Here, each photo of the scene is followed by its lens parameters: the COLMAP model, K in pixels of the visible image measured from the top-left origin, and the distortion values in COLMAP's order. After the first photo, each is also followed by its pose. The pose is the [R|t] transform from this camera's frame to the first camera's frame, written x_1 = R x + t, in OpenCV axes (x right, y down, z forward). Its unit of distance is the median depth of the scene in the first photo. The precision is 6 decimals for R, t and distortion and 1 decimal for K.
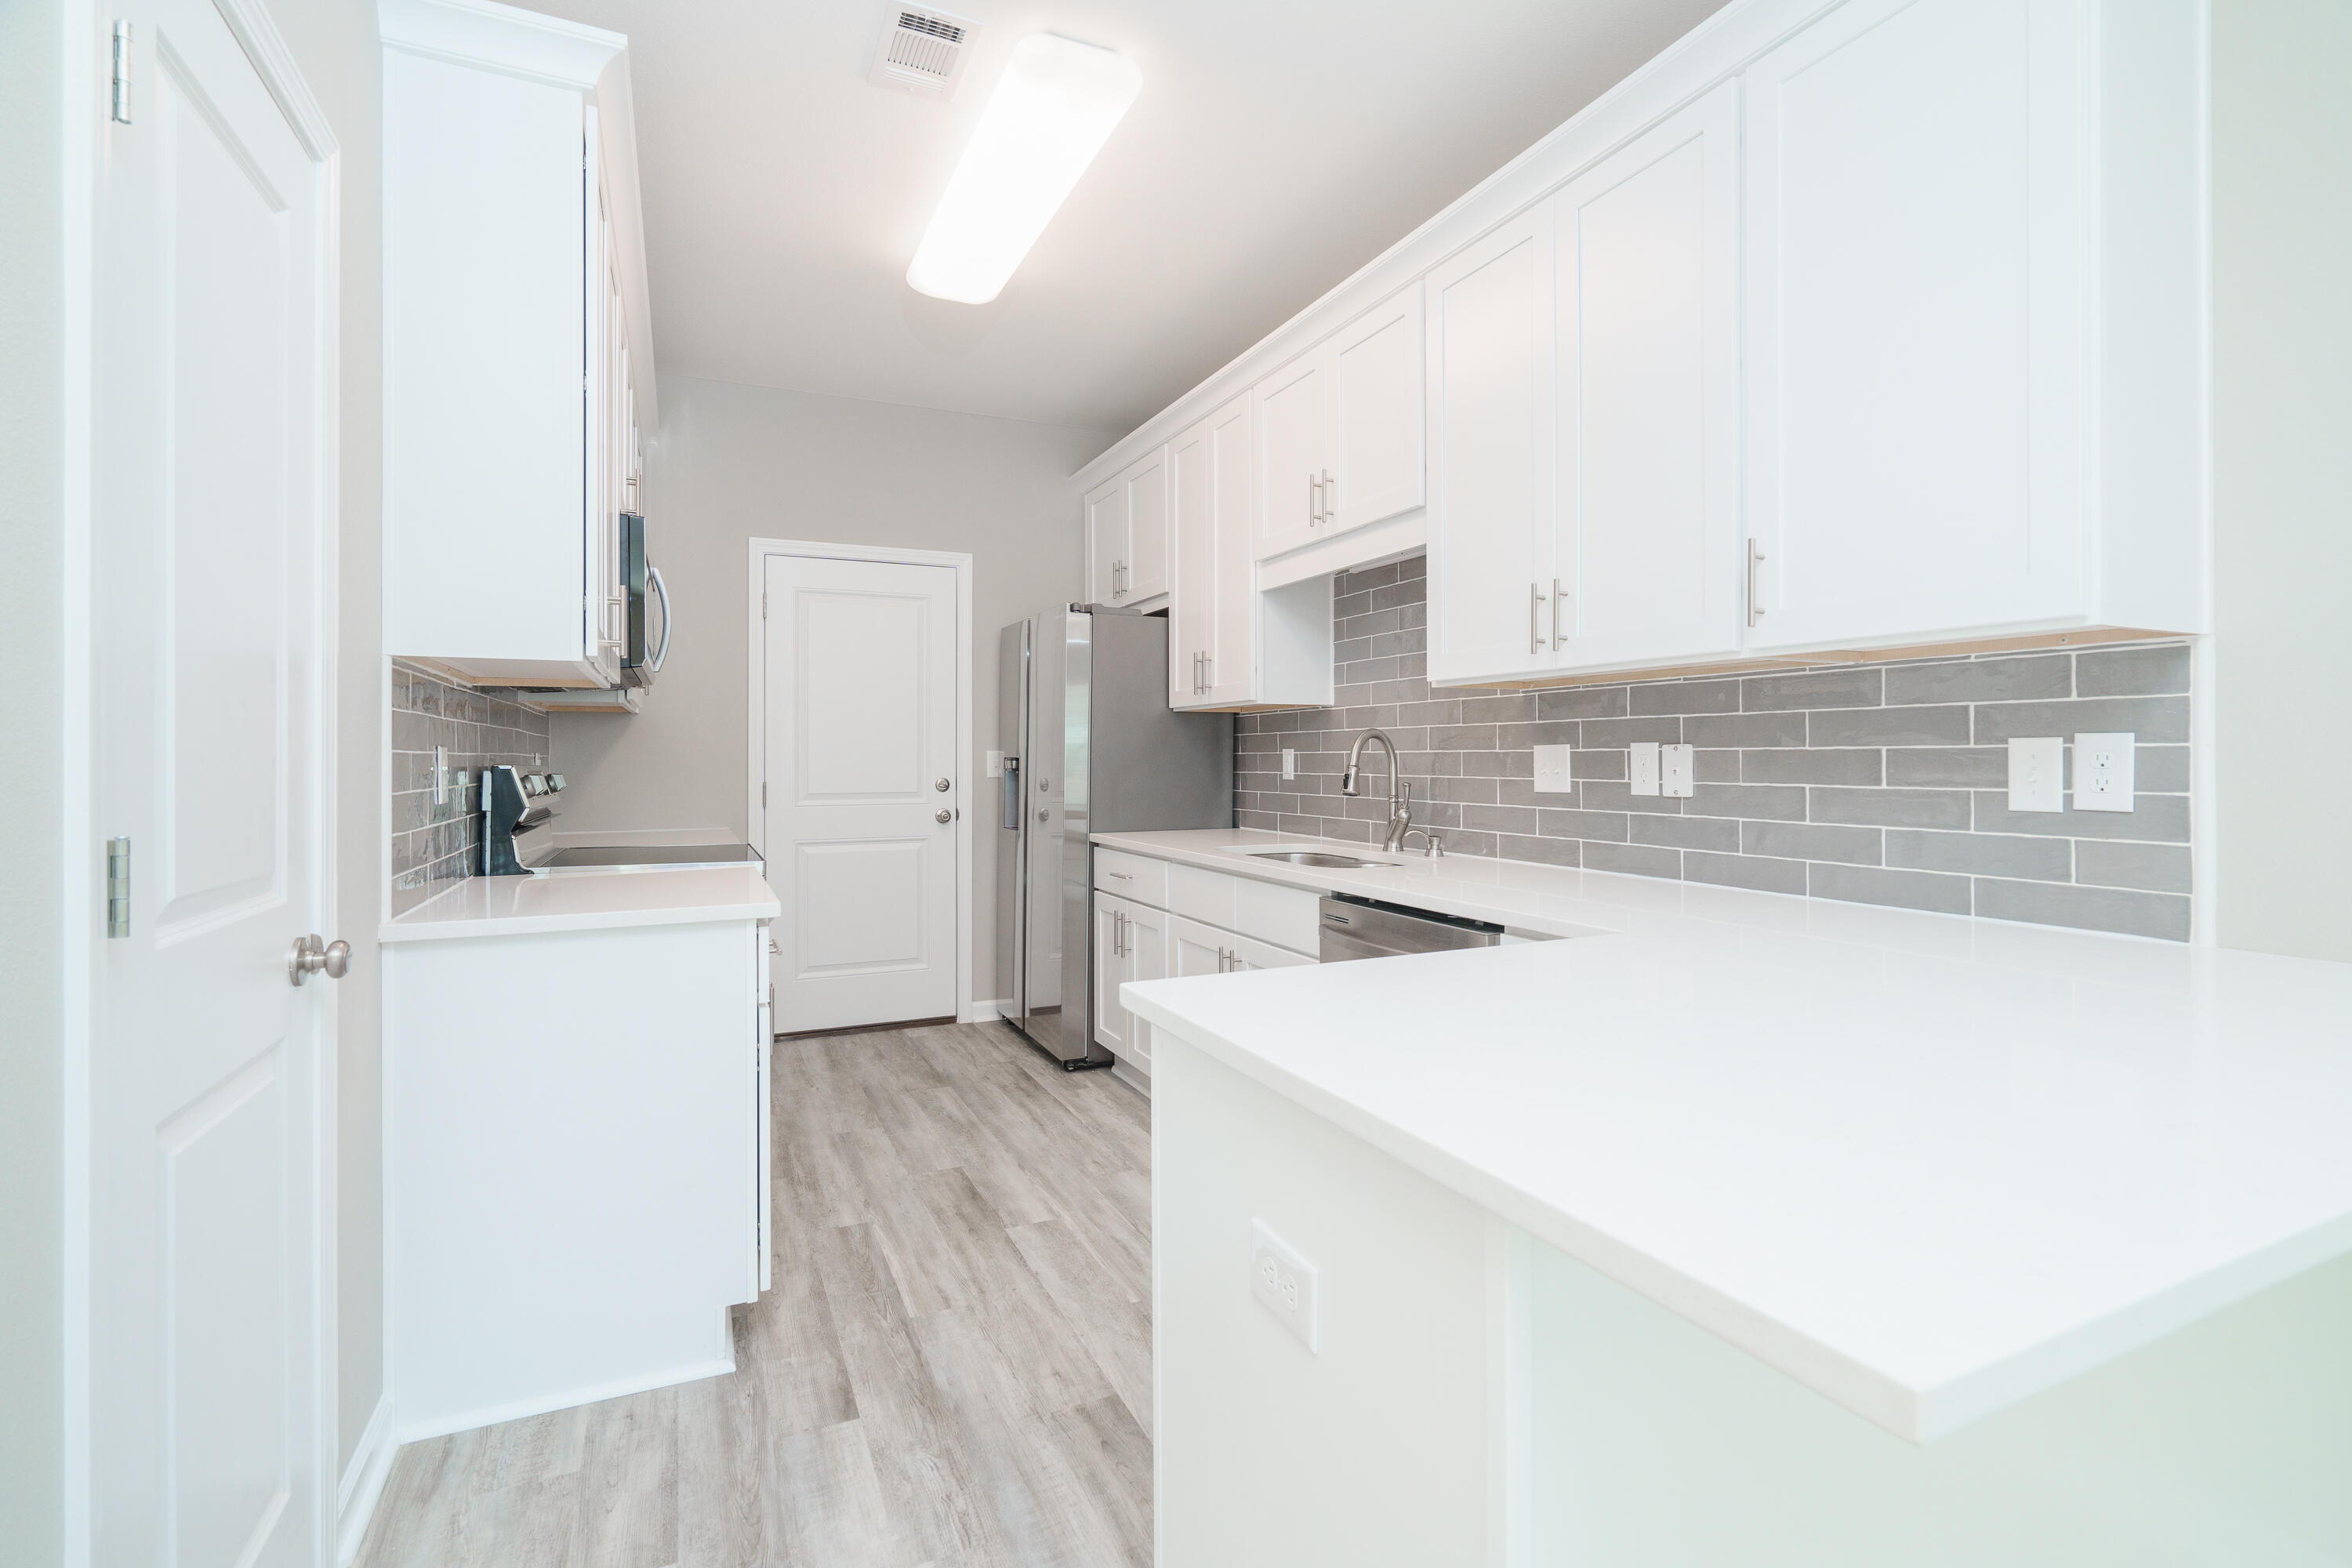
lens RADIAL K [[1058.0, 0, 1132.4], [0, 1058.0, 760.9], [0, 0, 1]] dist [0.004245, -0.000178]
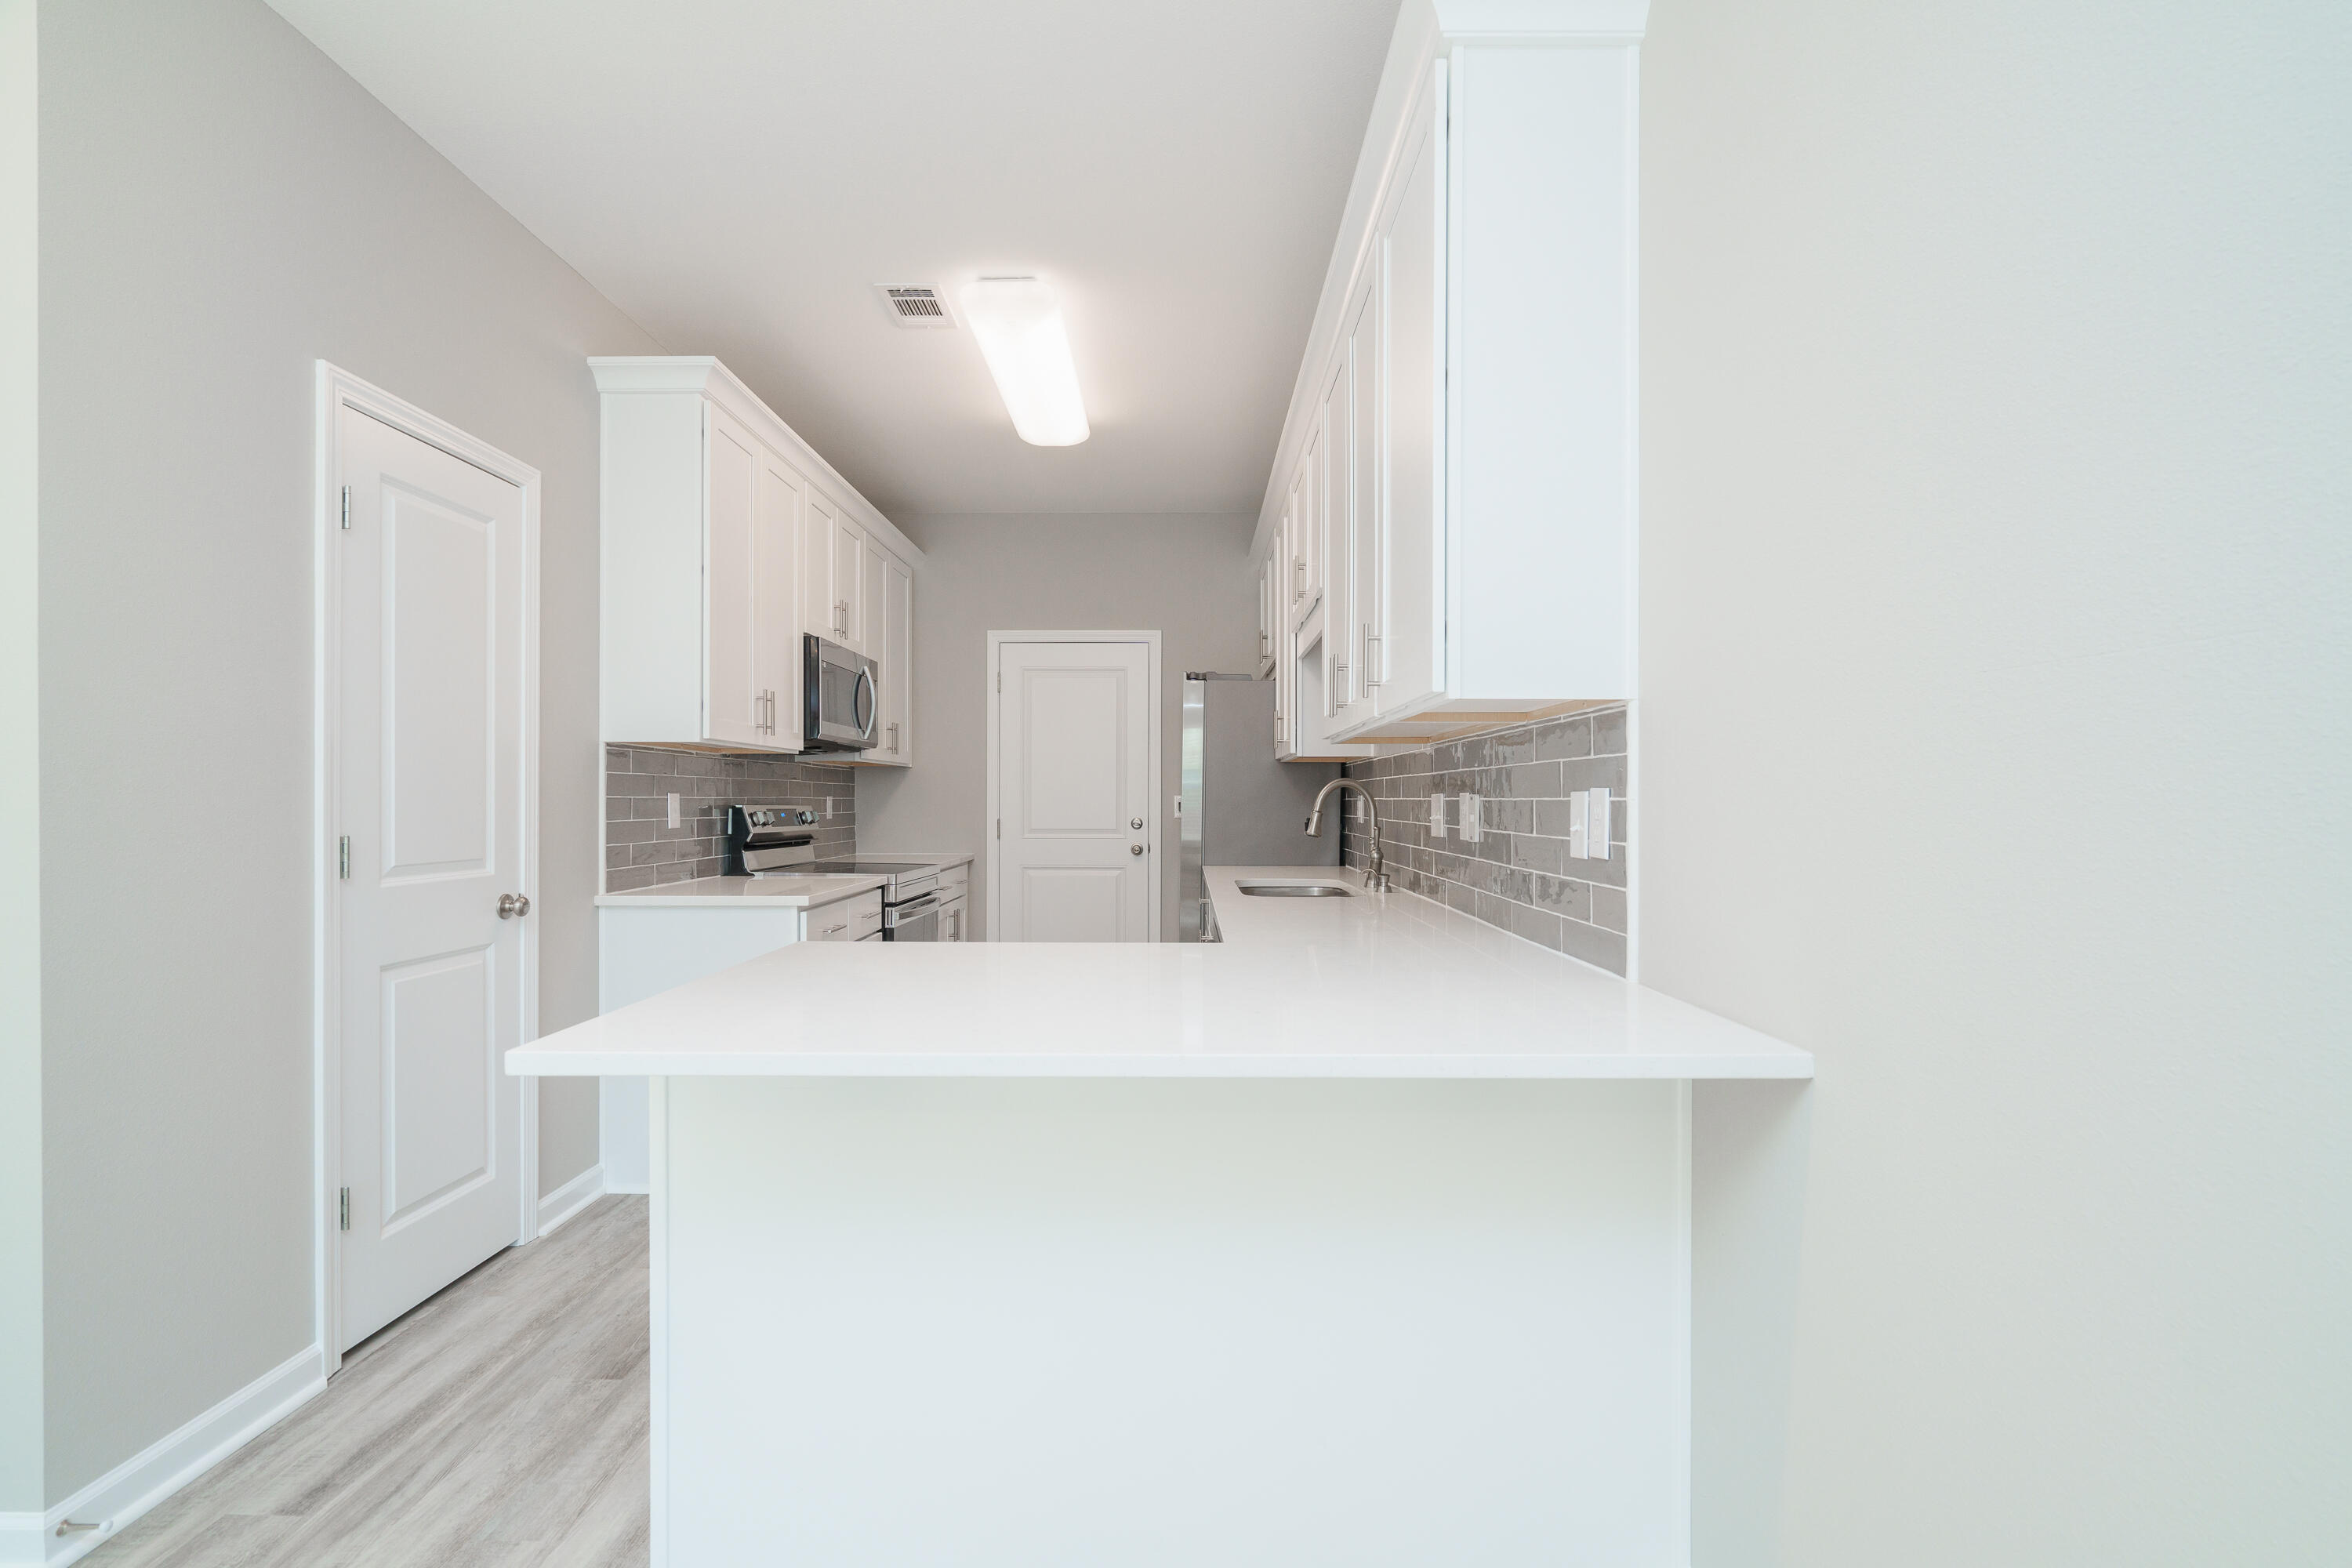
lens RADIAL K [[1058.0, 0, 1169.0], [0, 1058.0, 806.7], [0, 0, 1]] dist [0.004245, -0.000178]
pose [[0.902086, 0.008133, -0.431480, 0.567340], [-0.006004, 0.999962, 0.006296, -0.006381], [0.431515, -0.003089, 0.902101, -0.109466]]
